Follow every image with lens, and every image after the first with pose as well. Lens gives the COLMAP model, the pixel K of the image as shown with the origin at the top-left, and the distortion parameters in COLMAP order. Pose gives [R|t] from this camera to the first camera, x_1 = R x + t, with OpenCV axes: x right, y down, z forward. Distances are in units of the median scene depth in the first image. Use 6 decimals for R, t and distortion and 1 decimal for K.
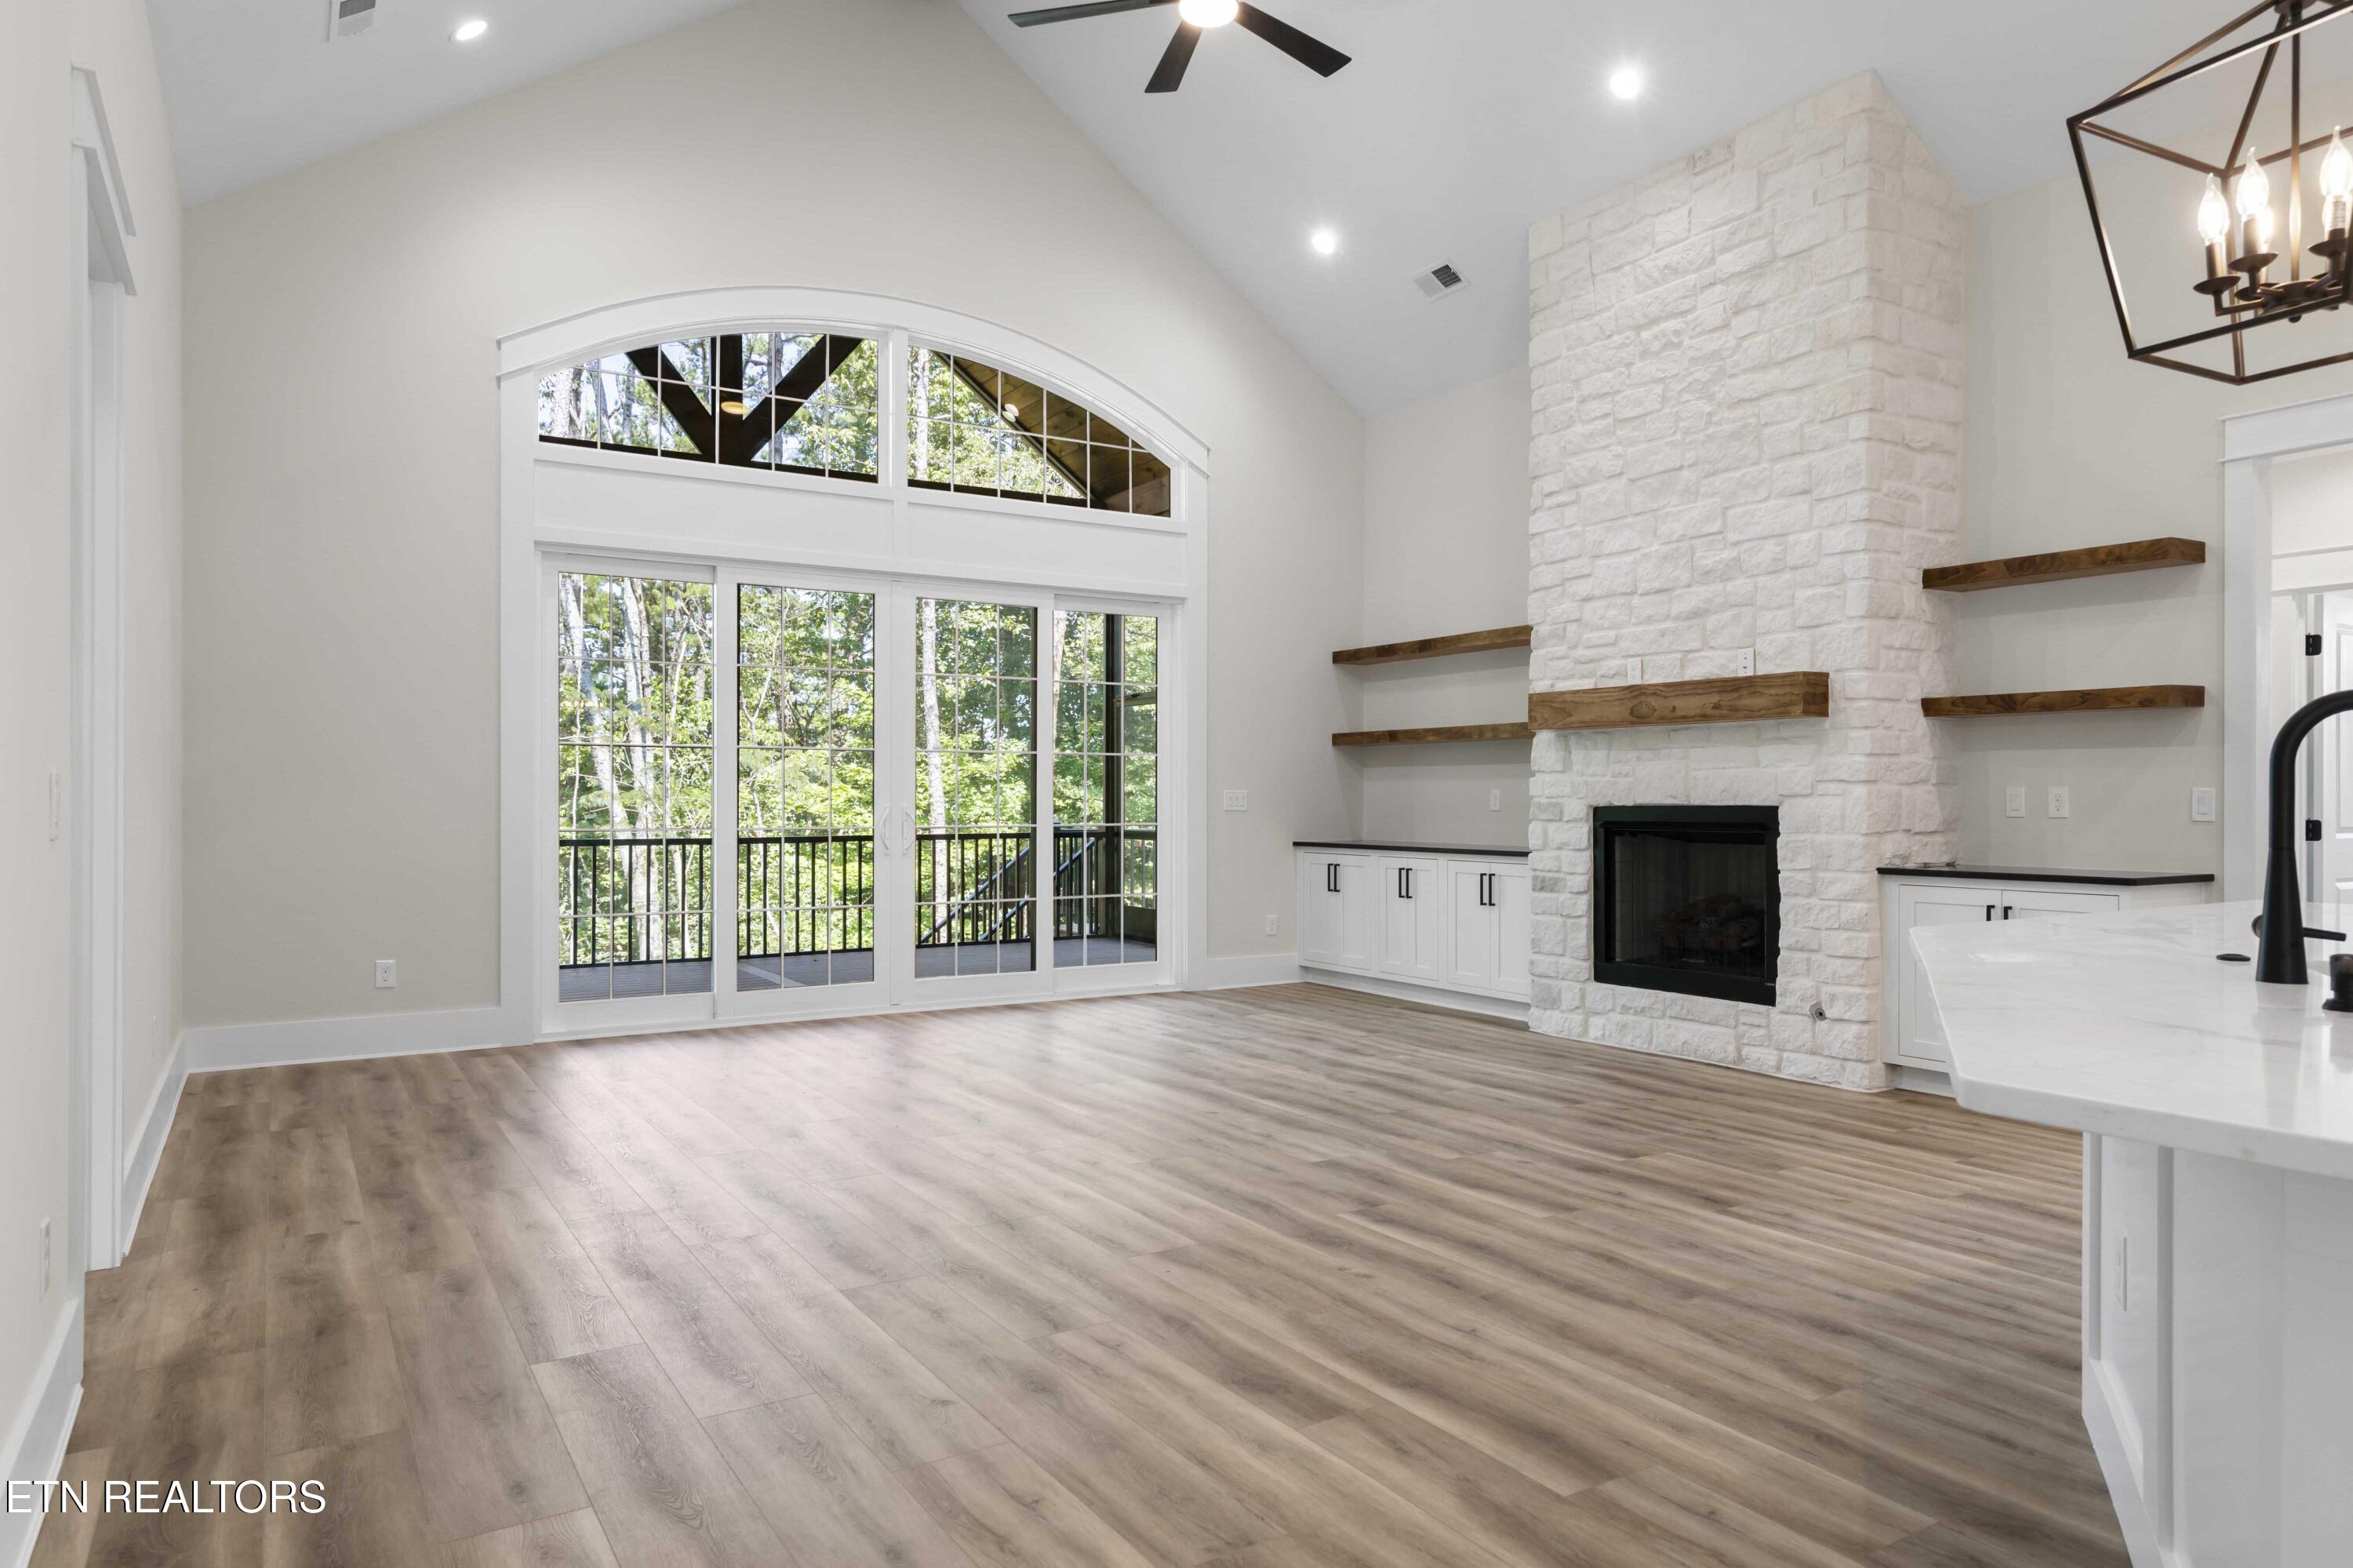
lens RADIAL K [[1414.7, 0, 1240.2], [0, 1414.7, 797.7], [0, 0, 1]] dist [-0.007117, -0.001524]
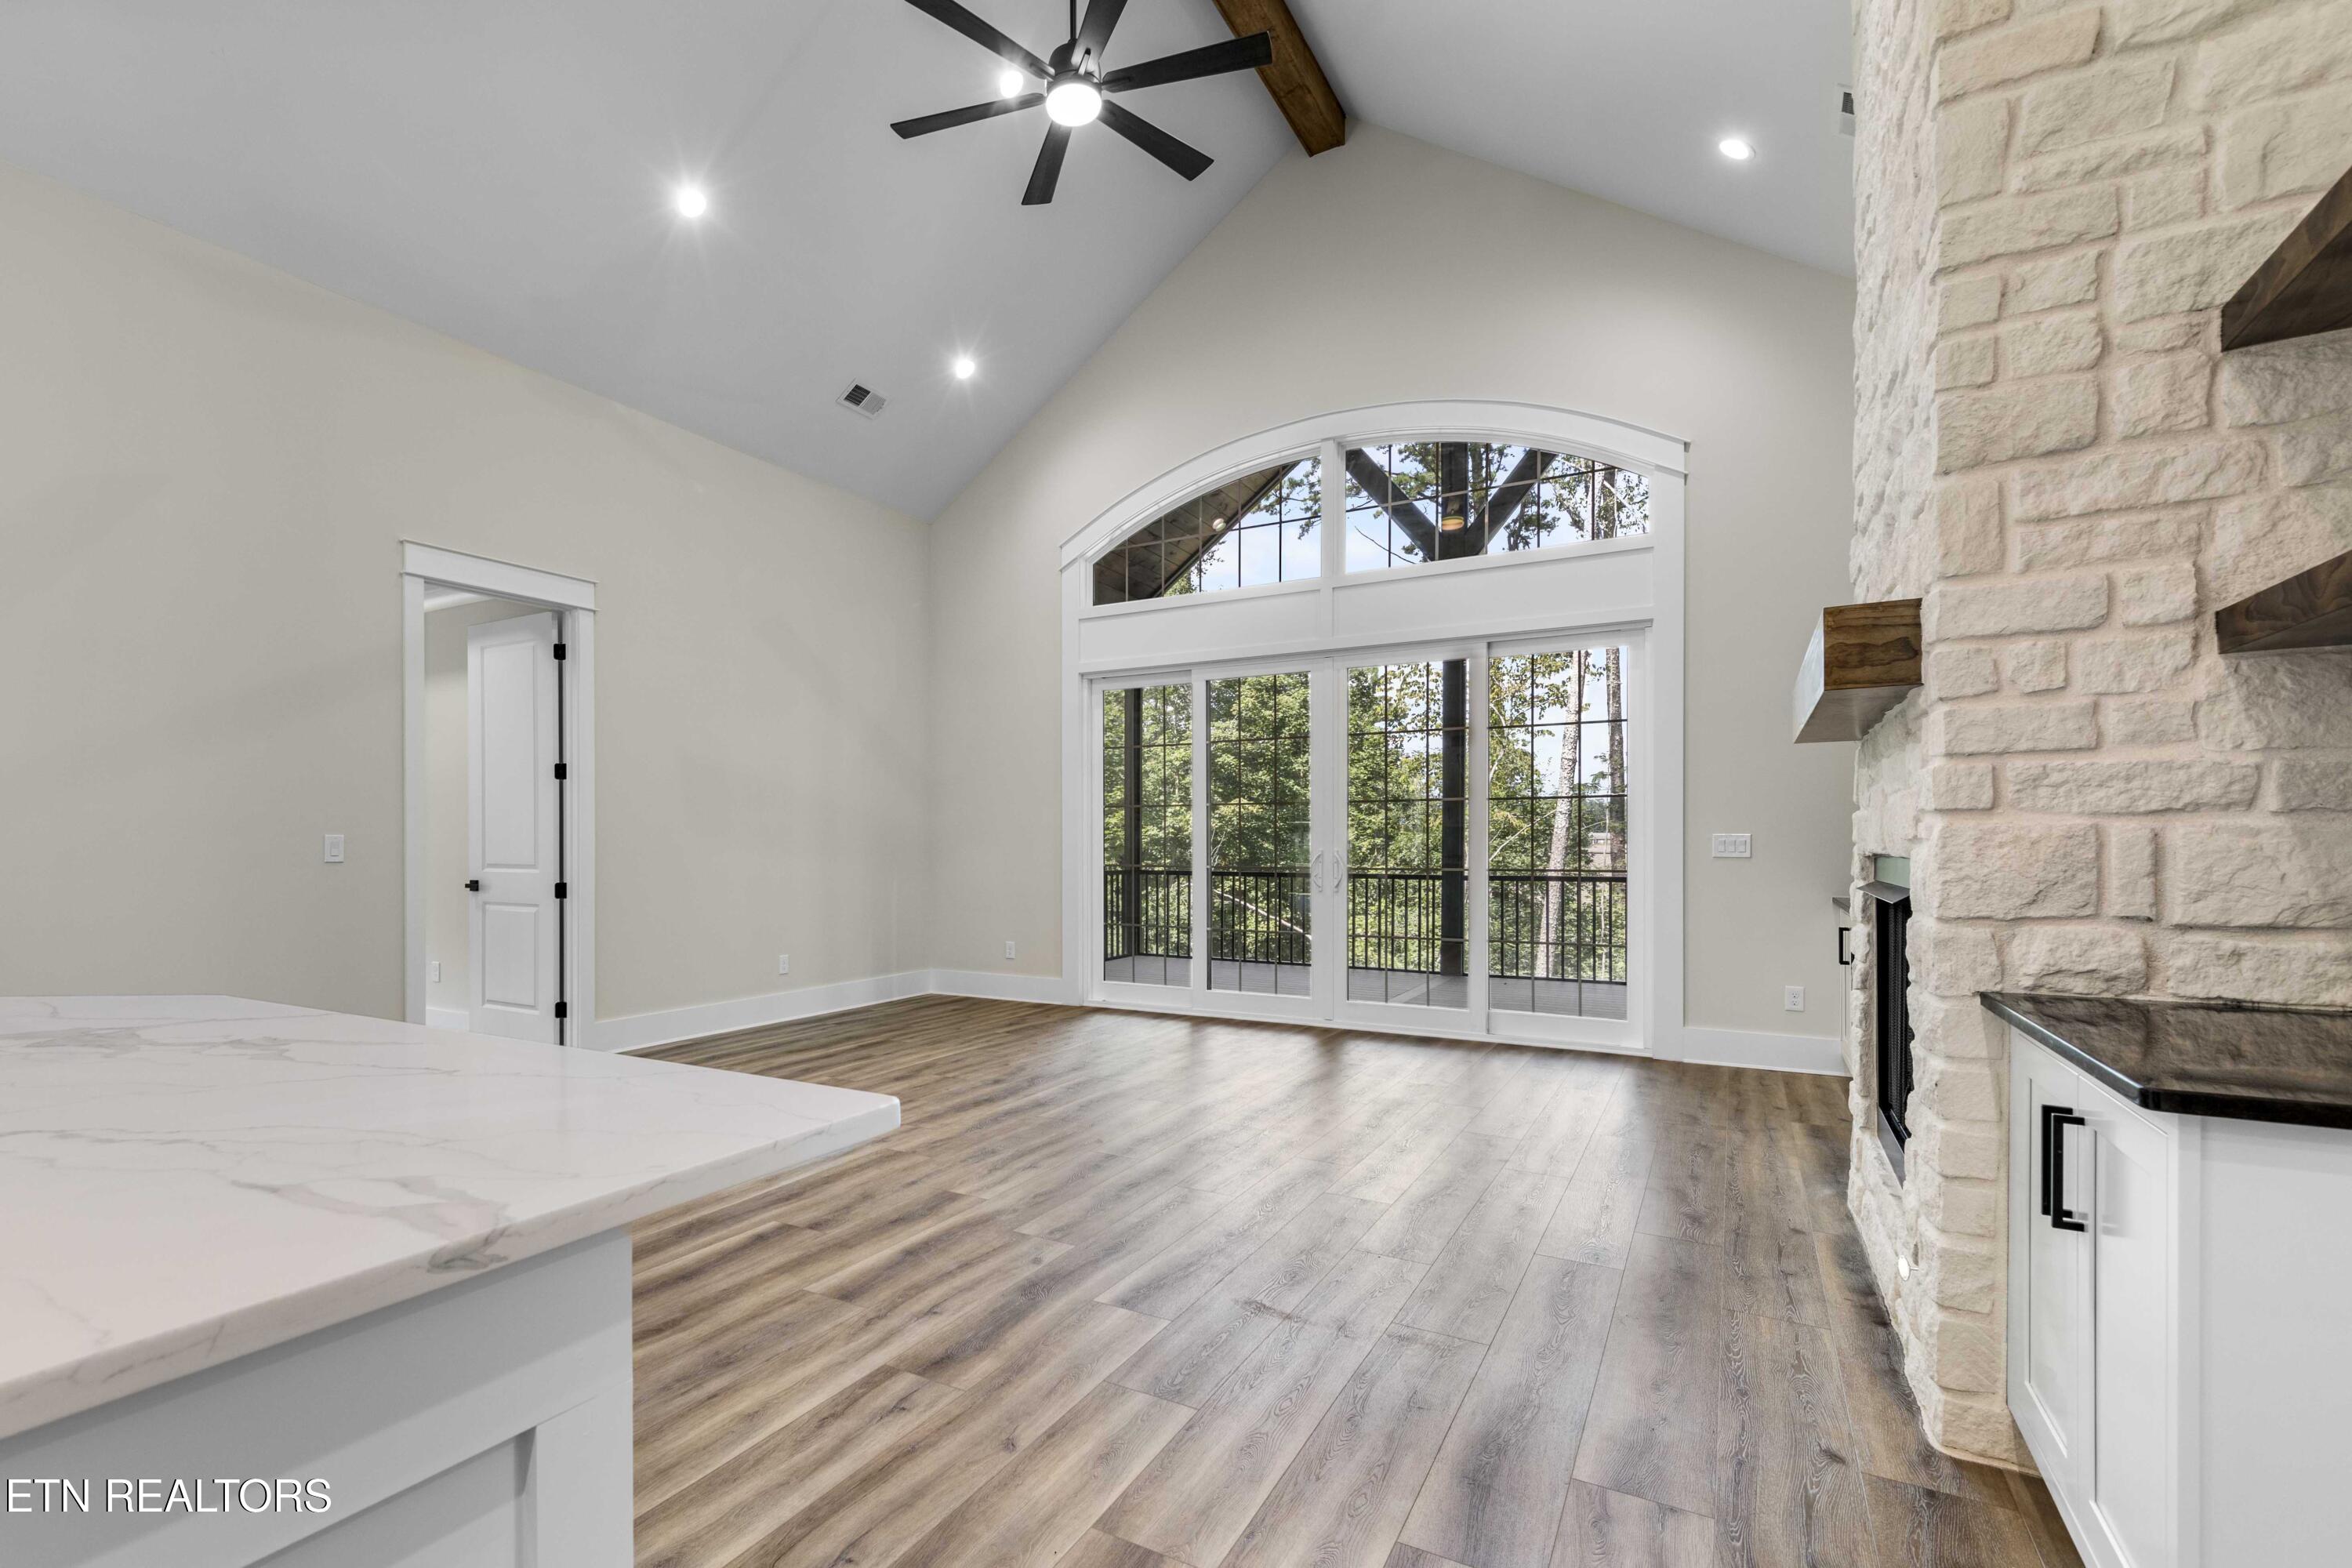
lens RADIAL K [[1088.4, 0, 1079.6], [0, 1088.4, 839.7], [0, 0, 1]] dist [-0.000054, 0.000707]
pose [[0.452365, -0.002009, -0.891831, 0.870696], [0.004127, 0.999991, -0.000160, -0.005021], [0.891823, -0.003608, 0.452369, 0.761513]]
